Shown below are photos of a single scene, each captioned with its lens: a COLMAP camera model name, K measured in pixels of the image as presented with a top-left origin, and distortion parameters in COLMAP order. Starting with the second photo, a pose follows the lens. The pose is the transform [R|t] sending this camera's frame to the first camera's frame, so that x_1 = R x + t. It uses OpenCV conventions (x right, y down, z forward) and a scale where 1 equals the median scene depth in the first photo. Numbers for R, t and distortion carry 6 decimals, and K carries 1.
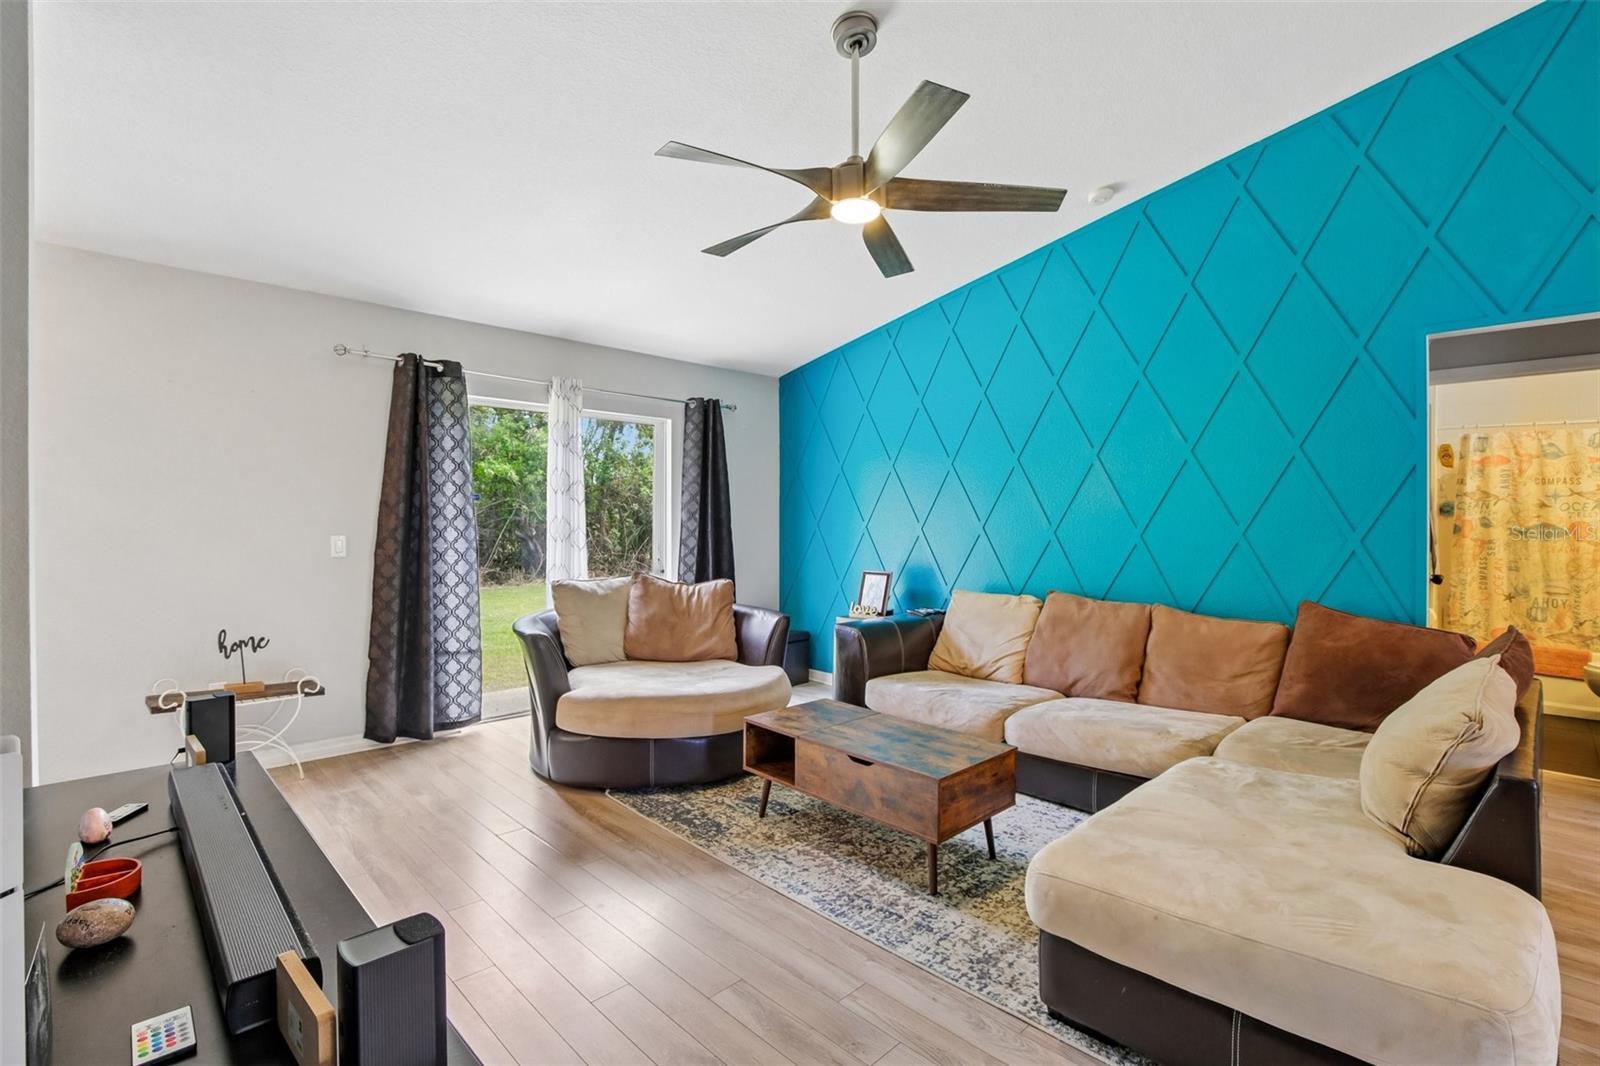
lens RADIAL K [[732.9, 0, 806.5], [0, 732.9, 519.1], [0, 0, 1]] dist [-0.025951, 0.001202]
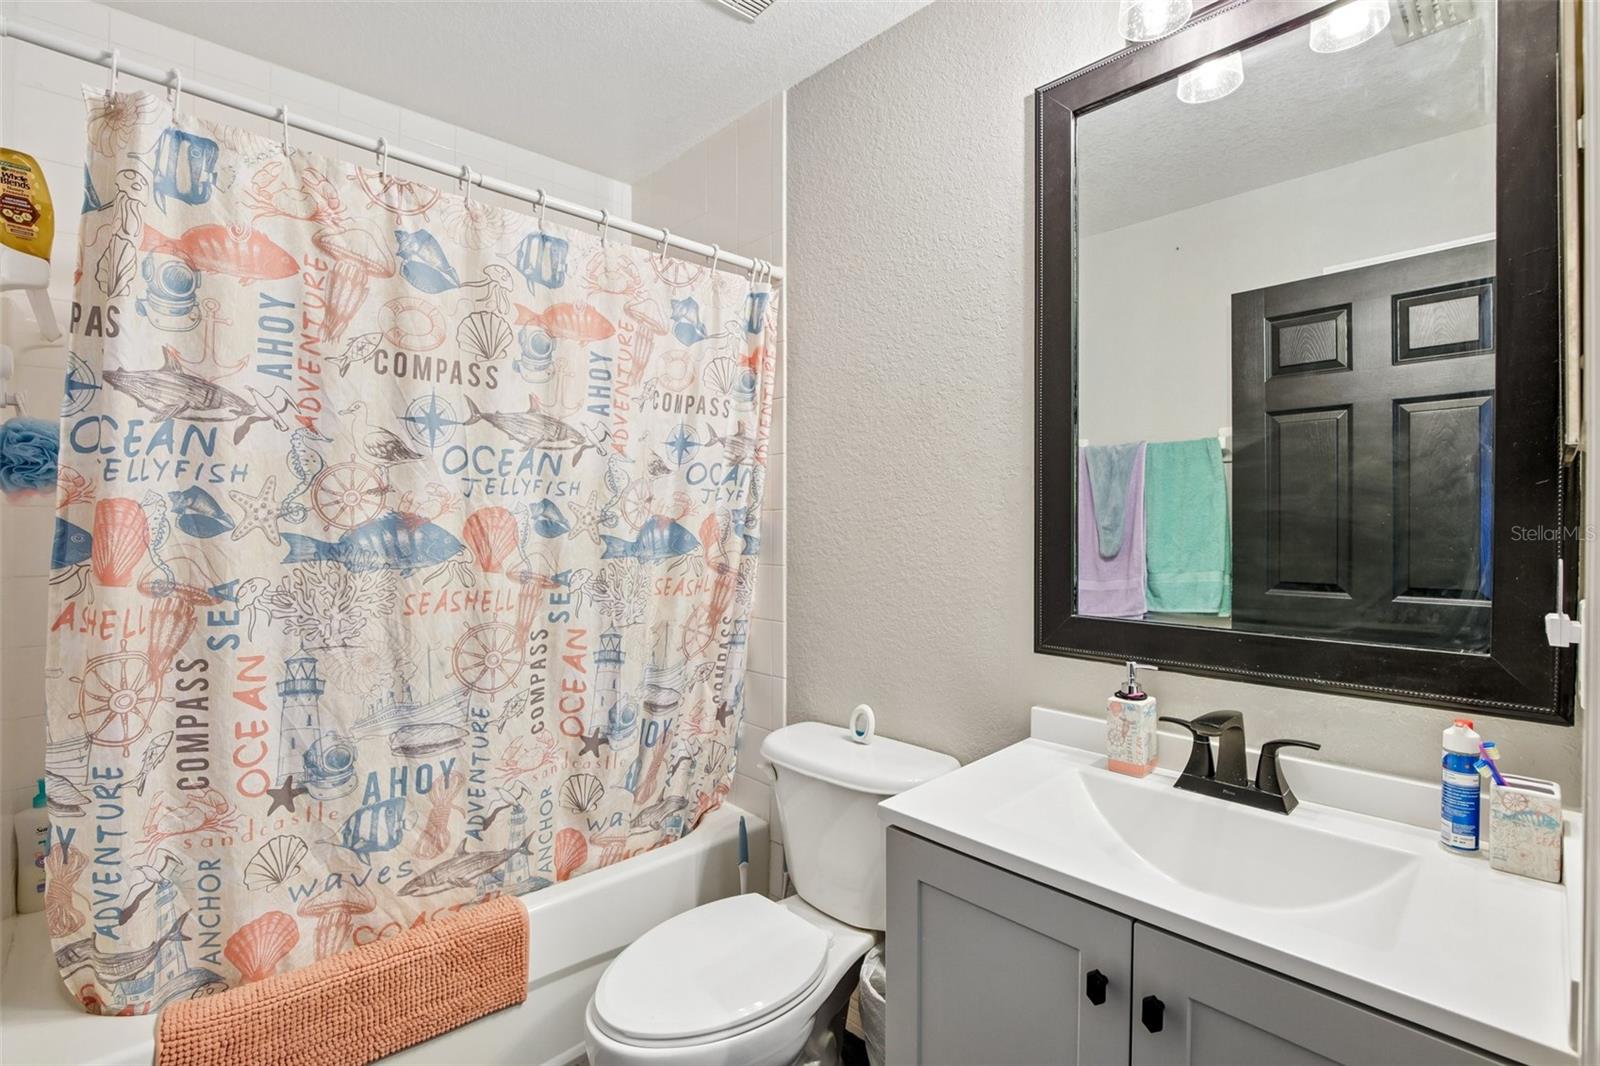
lens RADIAL K [[732.9, 0, 803.1], [0, 732.9, 522.0], [0, 0, 1]] dist [-0.025951, 0.001202]
pose [[0.023256, -0.010900, 0.999670, 0.733926], [0.006143, 0.999923, 0.010760, 0.006464], [-0.999711, 0.005890, 0.023321, 0.816860]]
